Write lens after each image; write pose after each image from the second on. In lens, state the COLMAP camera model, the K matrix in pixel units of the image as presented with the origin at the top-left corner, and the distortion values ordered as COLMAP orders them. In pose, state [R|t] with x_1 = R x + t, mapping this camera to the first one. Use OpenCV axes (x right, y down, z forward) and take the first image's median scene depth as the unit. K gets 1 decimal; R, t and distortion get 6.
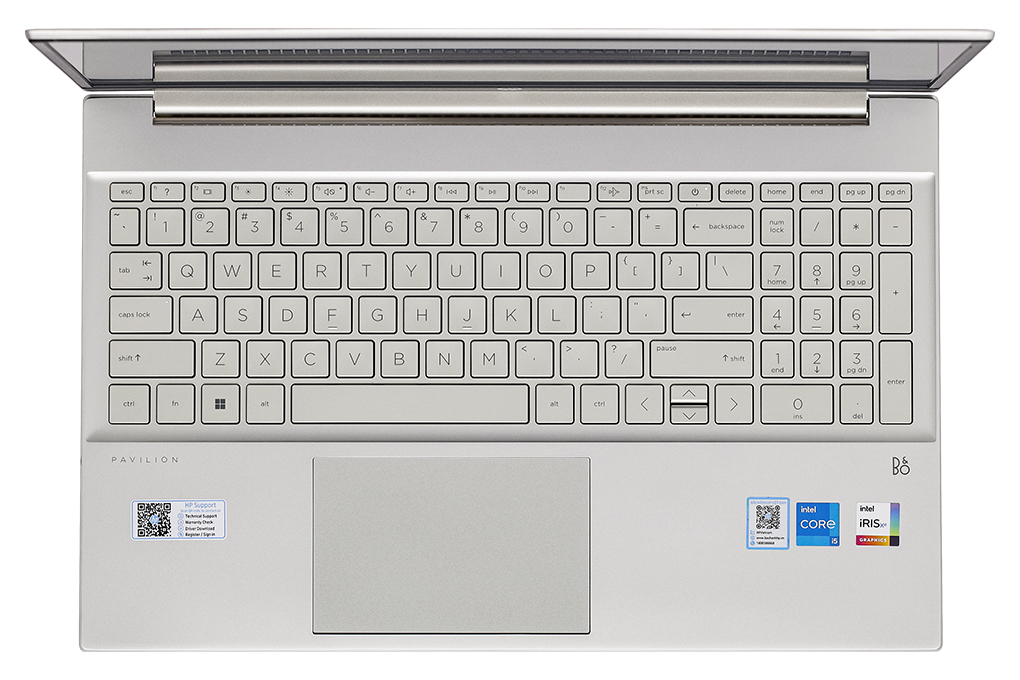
lens RADIAL K [[3022.6, 0, 510.0], [0, 3022.6, 340.0], [0, 0, 1]] dist [-0.118589, -0.273192]
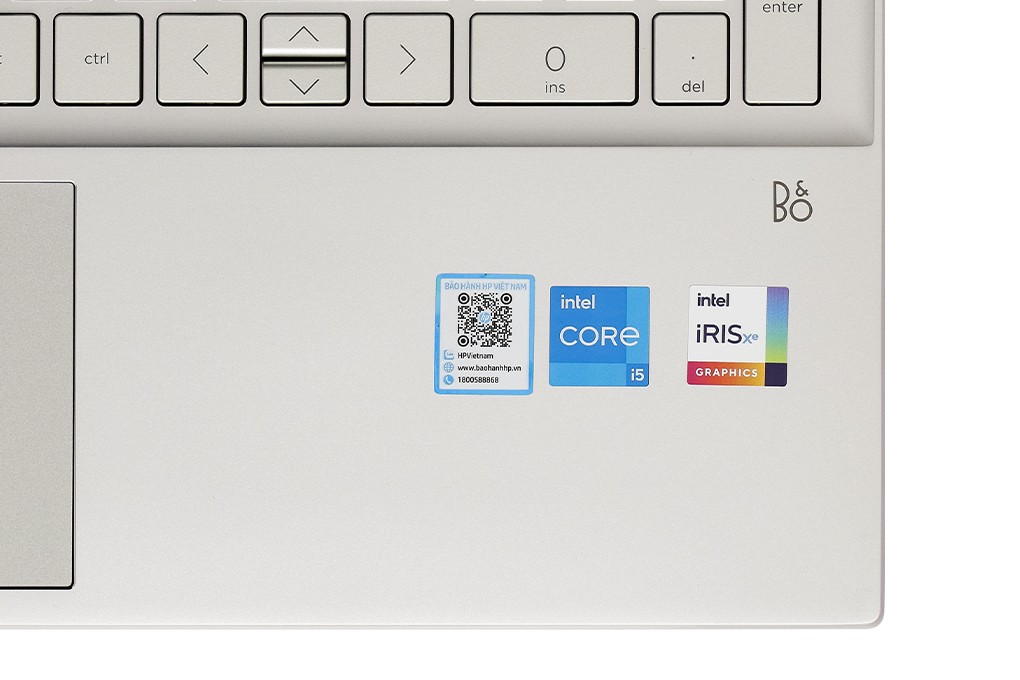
lens RADIAL K [[3022.6, 0, 510.0], [0, 3022.6, 340.0], [0, 0, 1]] dist [-0.118589, -0.273192]
pose [[0.999808, -0.002279, 0.019449, 0.080646], [0.000220, 0.994446, 0.105249, 0.015818], [-0.019581, -0.105224, 0.994256, 0.567370]]
